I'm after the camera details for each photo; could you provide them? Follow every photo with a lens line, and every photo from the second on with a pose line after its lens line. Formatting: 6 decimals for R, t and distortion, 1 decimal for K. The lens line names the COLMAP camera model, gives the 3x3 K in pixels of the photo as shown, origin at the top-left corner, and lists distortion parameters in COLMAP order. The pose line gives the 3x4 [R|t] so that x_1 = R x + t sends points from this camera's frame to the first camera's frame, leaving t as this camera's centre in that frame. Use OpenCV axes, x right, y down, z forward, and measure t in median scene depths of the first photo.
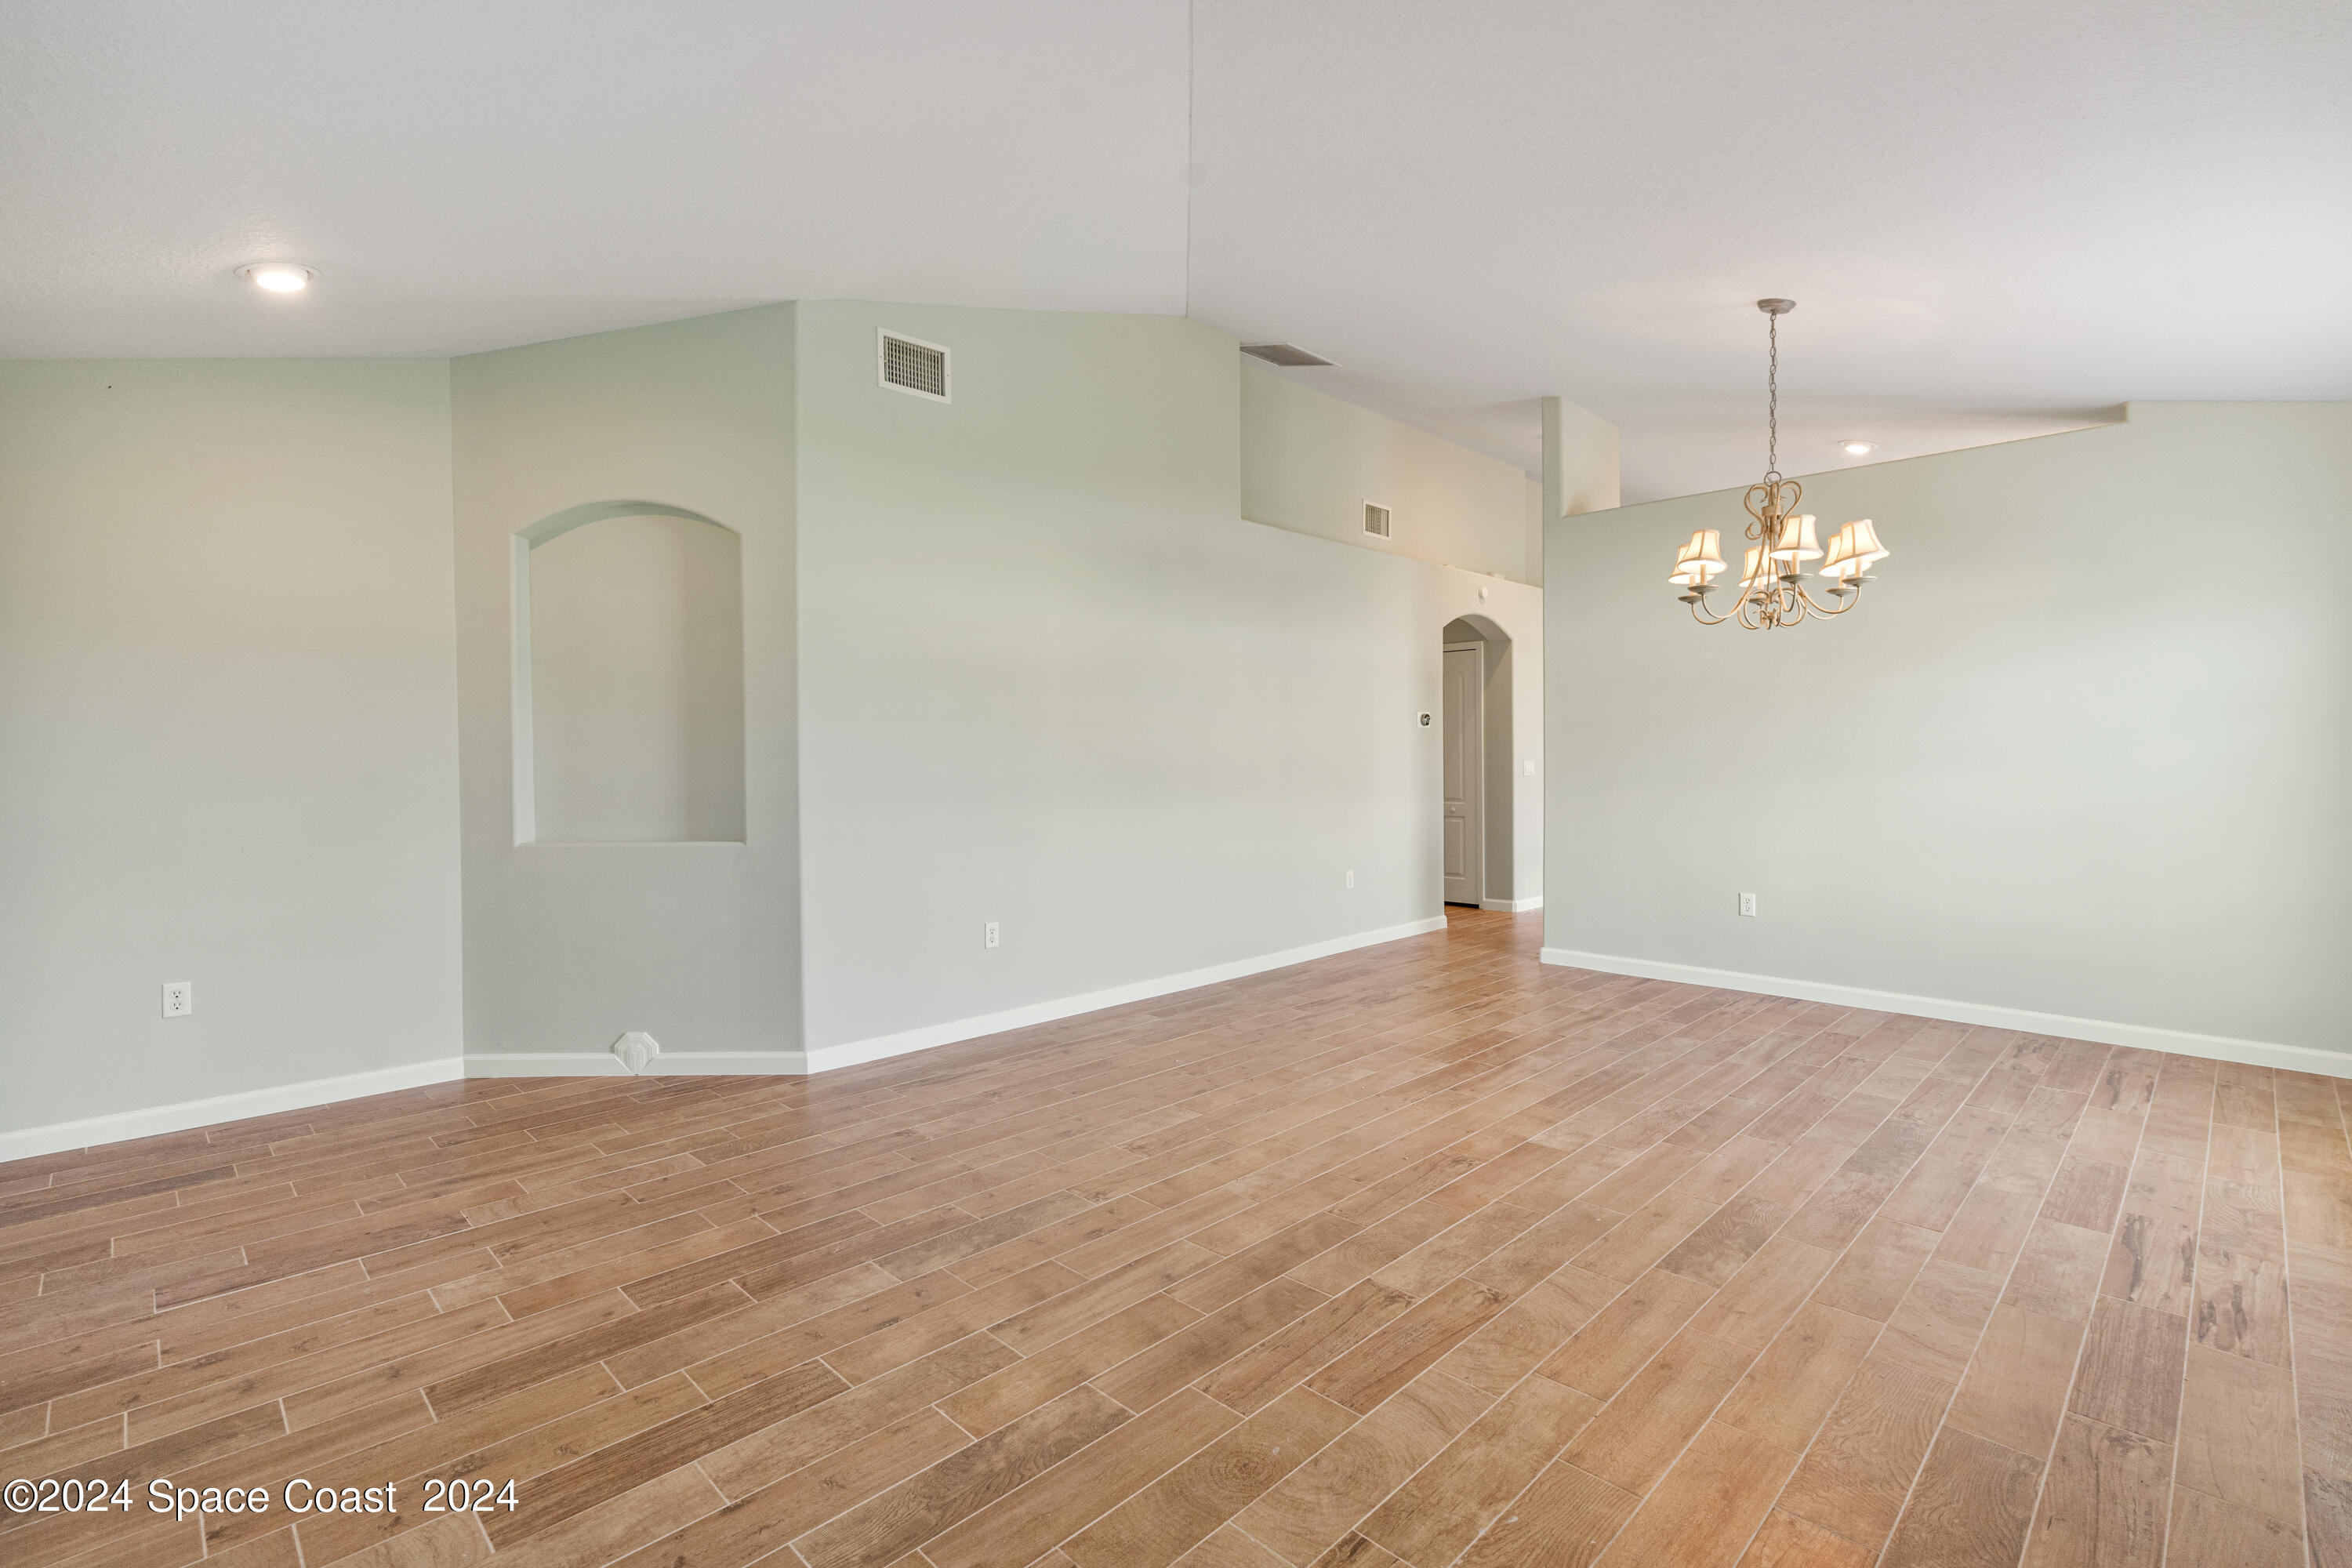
lens RADIAL K [[1068.1, 0, 1180.0], [0, 1068.1, 767.9], [0, 0, 1]] dist [-0.001559, 0.000158]
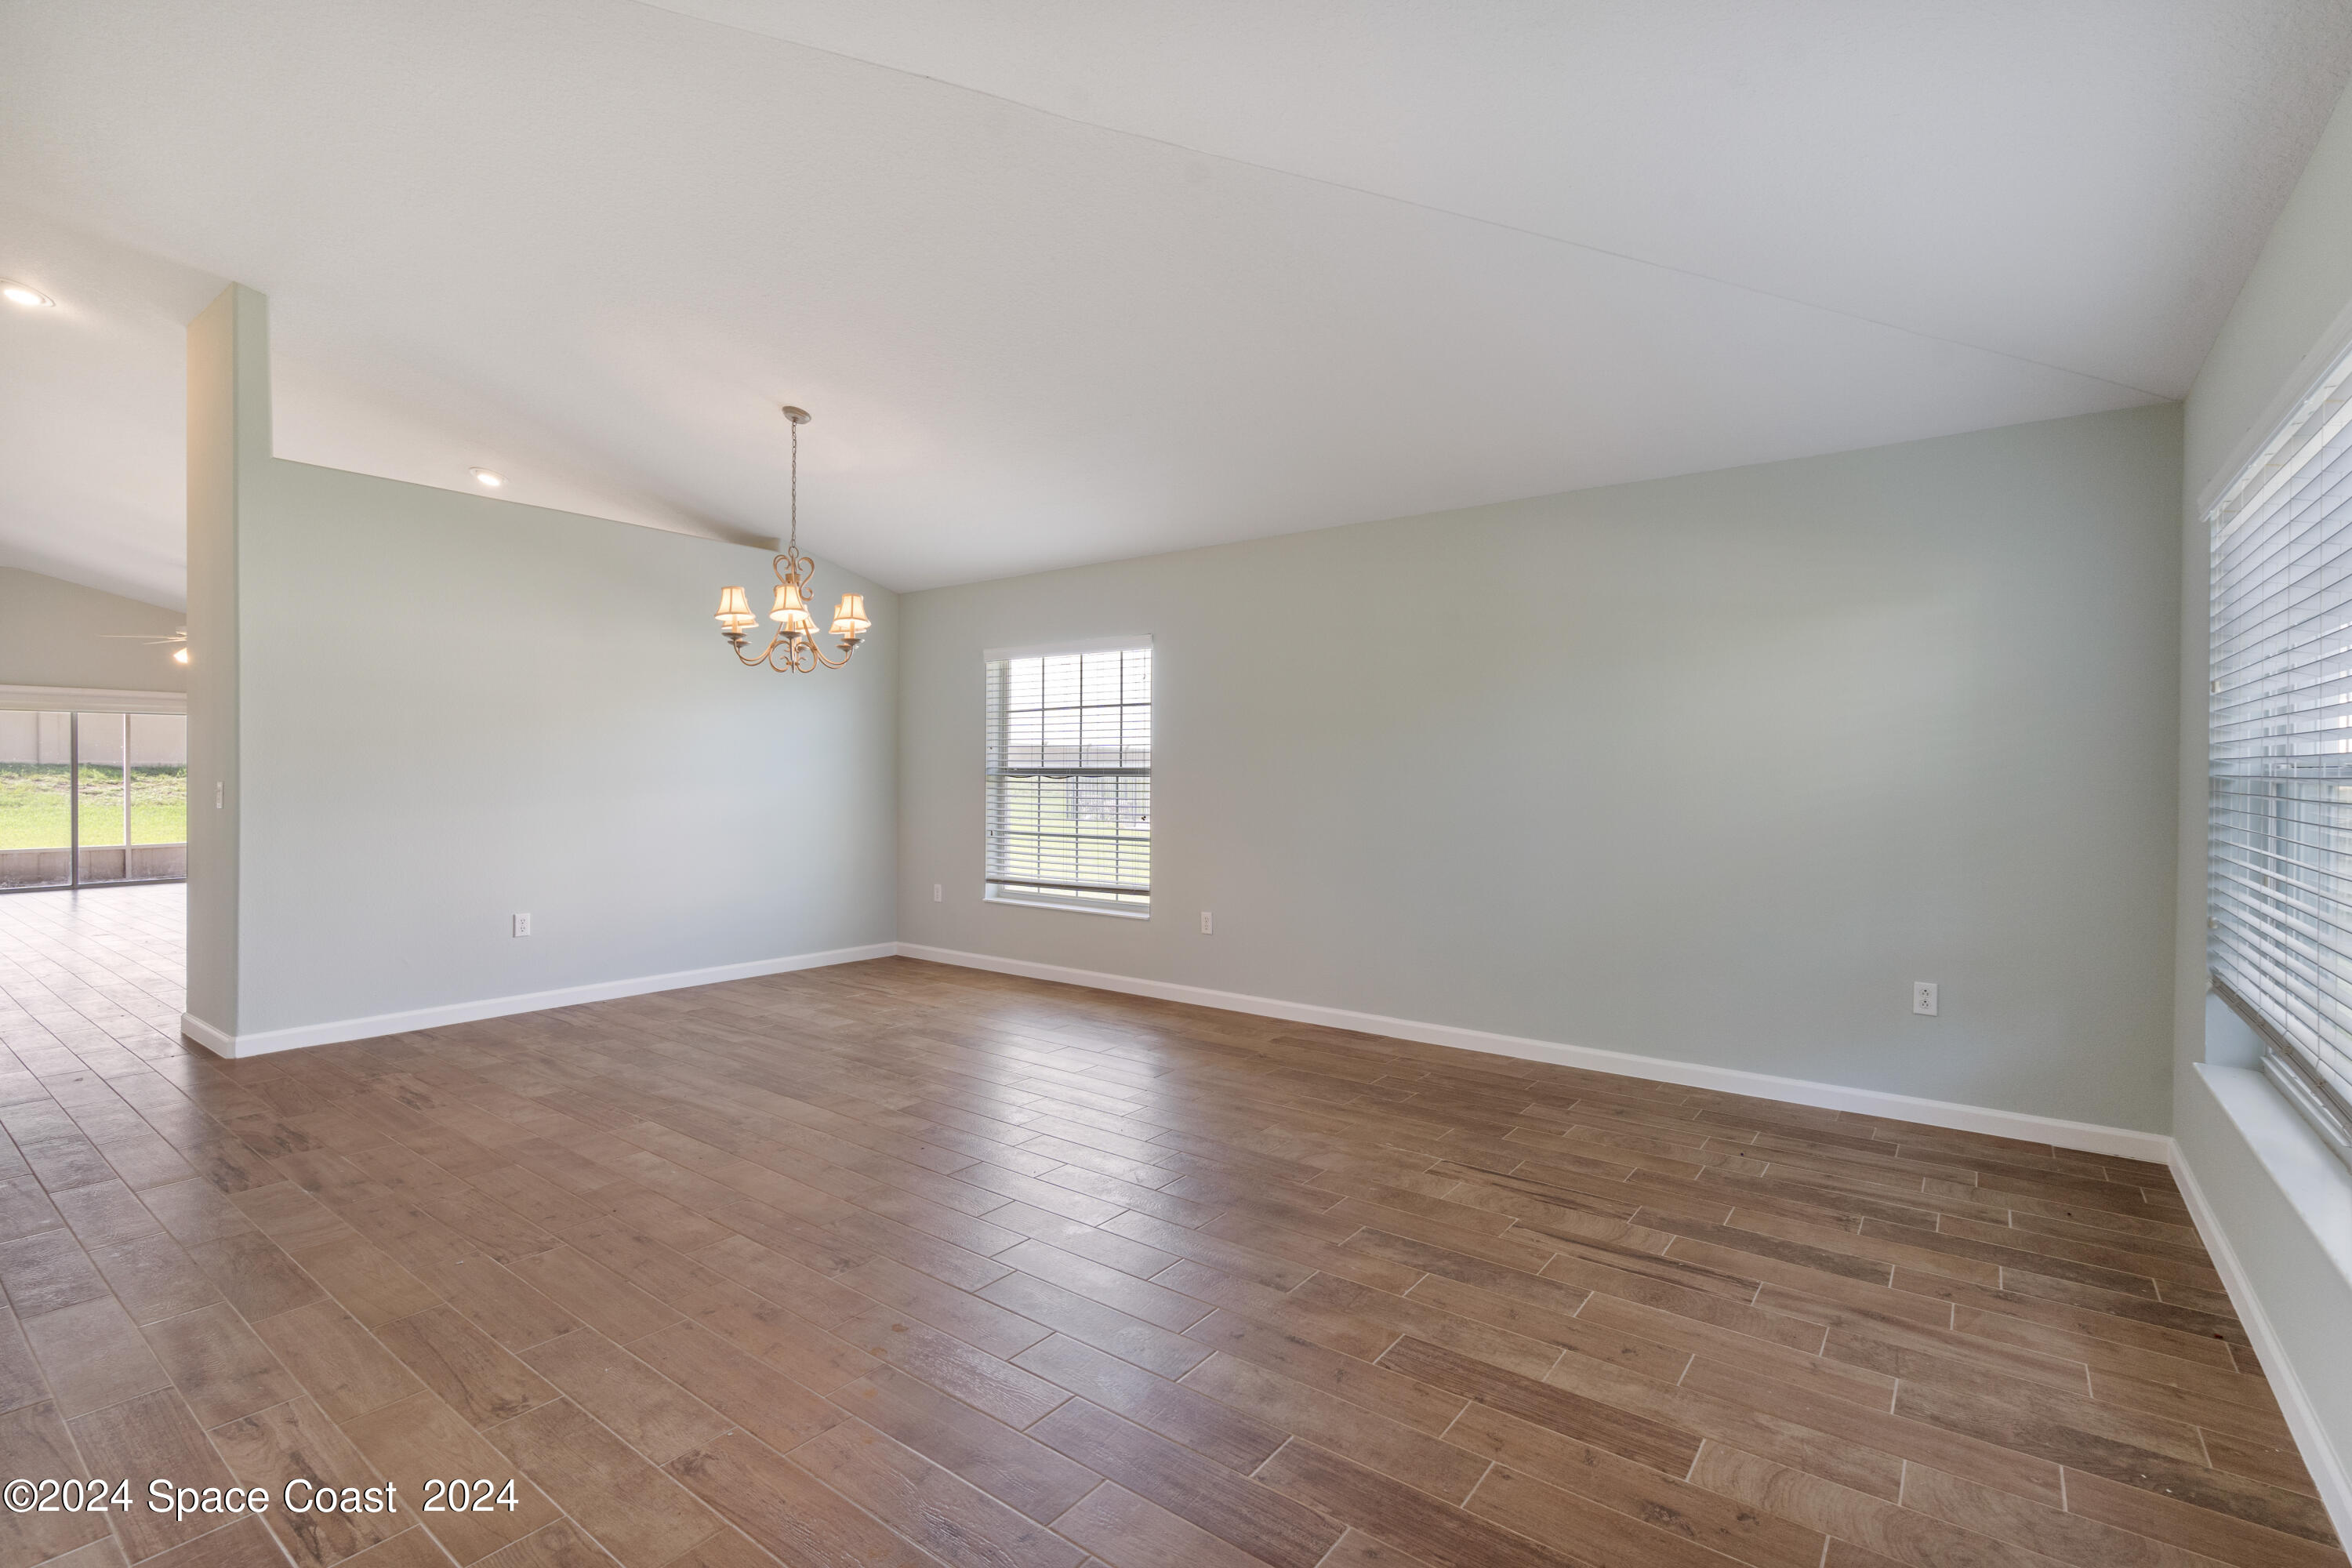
lens RADIAL K [[1068.1, 0, 1180.0], [0, 1068.1, 767.9], [0, 0, 1]] dist [-0.001559, 0.000158]
pose [[-0.140846, 0.014202, 0.989930, -1.195255], [0.004779, 0.999895, -0.013665, -0.002290], [-0.990020, 0.002806, -0.140899, 1.190557]]
